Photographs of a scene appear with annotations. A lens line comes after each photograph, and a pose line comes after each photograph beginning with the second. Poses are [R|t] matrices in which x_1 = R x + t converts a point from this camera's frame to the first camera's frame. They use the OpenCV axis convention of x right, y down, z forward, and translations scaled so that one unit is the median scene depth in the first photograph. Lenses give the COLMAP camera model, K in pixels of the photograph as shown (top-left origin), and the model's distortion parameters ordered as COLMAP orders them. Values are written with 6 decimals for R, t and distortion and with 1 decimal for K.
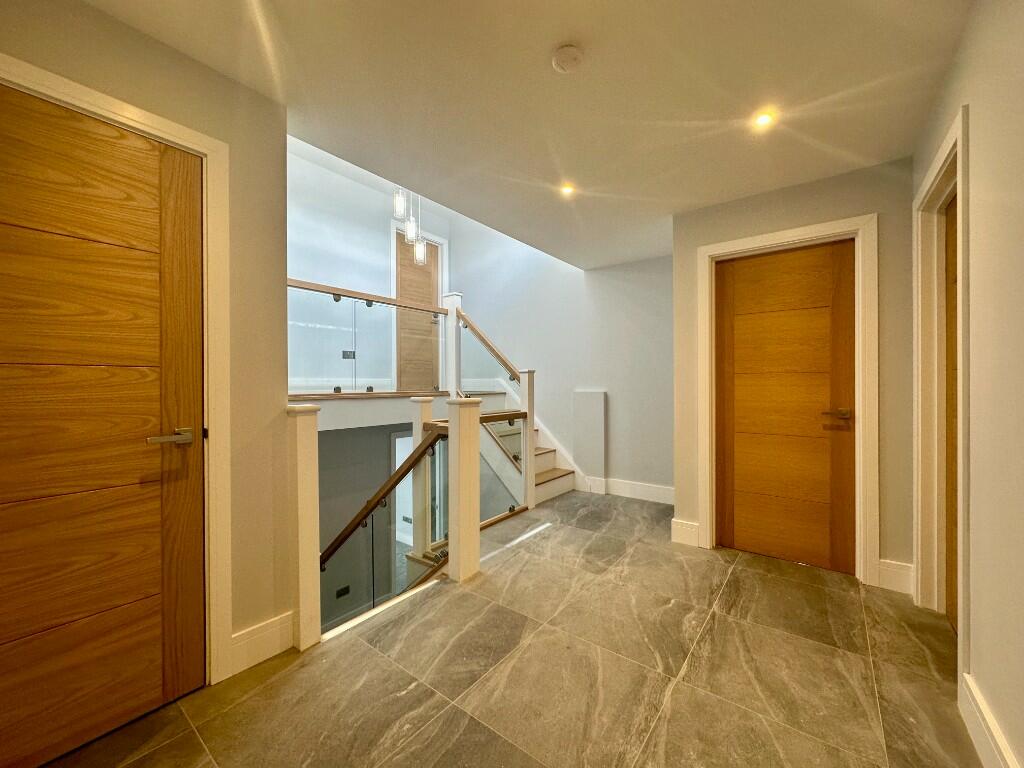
lens RADIAL K [[408.7, 0, 512.0], [0, 408.7, 384.0], [0, 0, 1]] dist [0.017906, -0.000003]
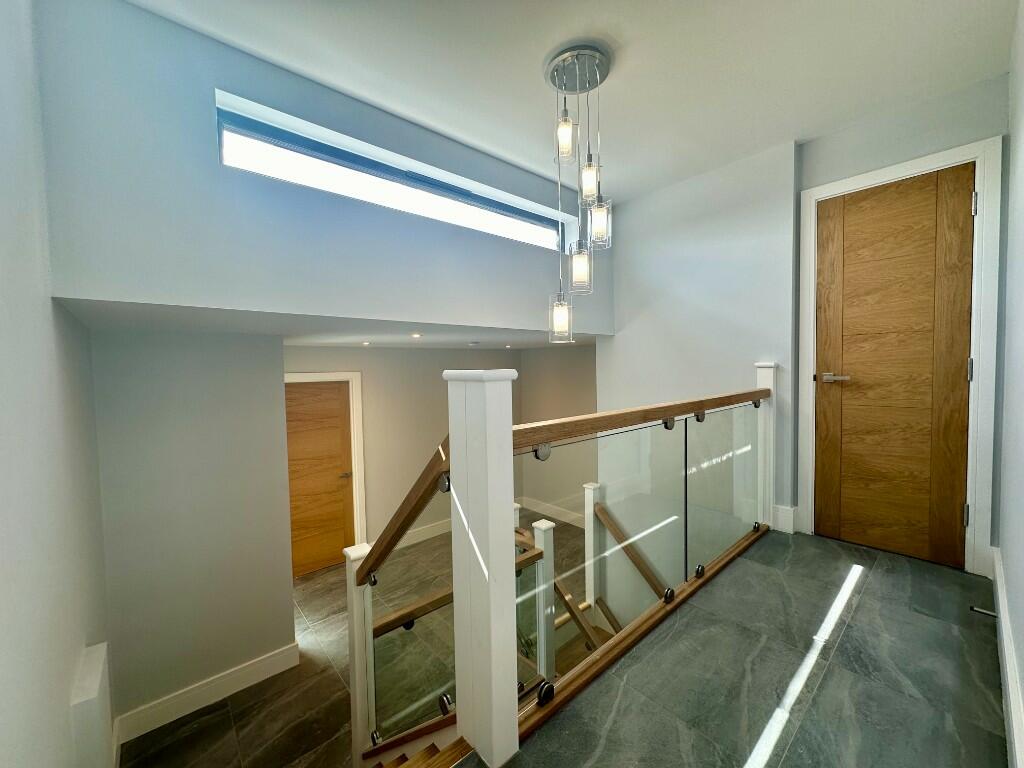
lens RADIAL K [[408.7, 0, 512.0], [0, 408.7, 384.0], [0, 0, 1]] dist [0.017906, -0.000003]
pose [[-0.981540, 0.012762, 0.190832, -0.504100], [0.022728, 0.998484, 0.050128, -0.531870], [-0.189903, 0.053540, -0.980342, 2.928932]]
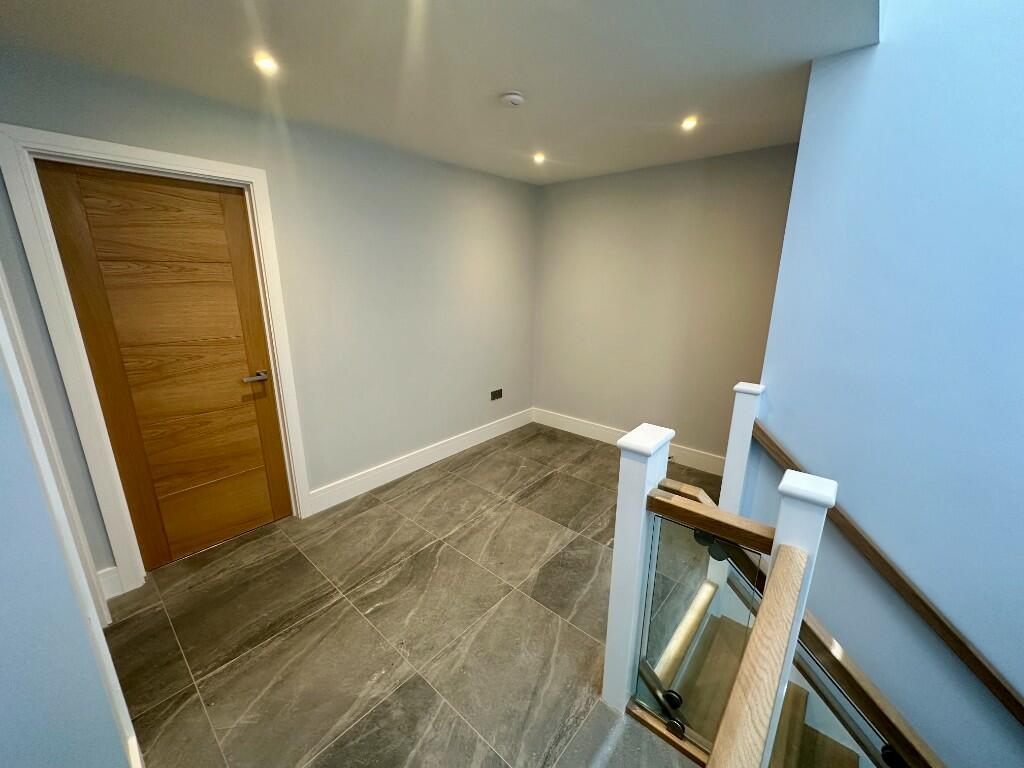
lens RADIAL K [[408.7, 0, 512.0], [0, 408.7, 384.0], [0, 0, 1]] dist [0.017906, -0.000003]
pose [[-0.998124, -0.019489, 0.058037, 0.039972], [-0.003531, 0.964726, 0.263231, -0.223791], [-0.061120, 0.262532, -0.962986, 1.998831]]
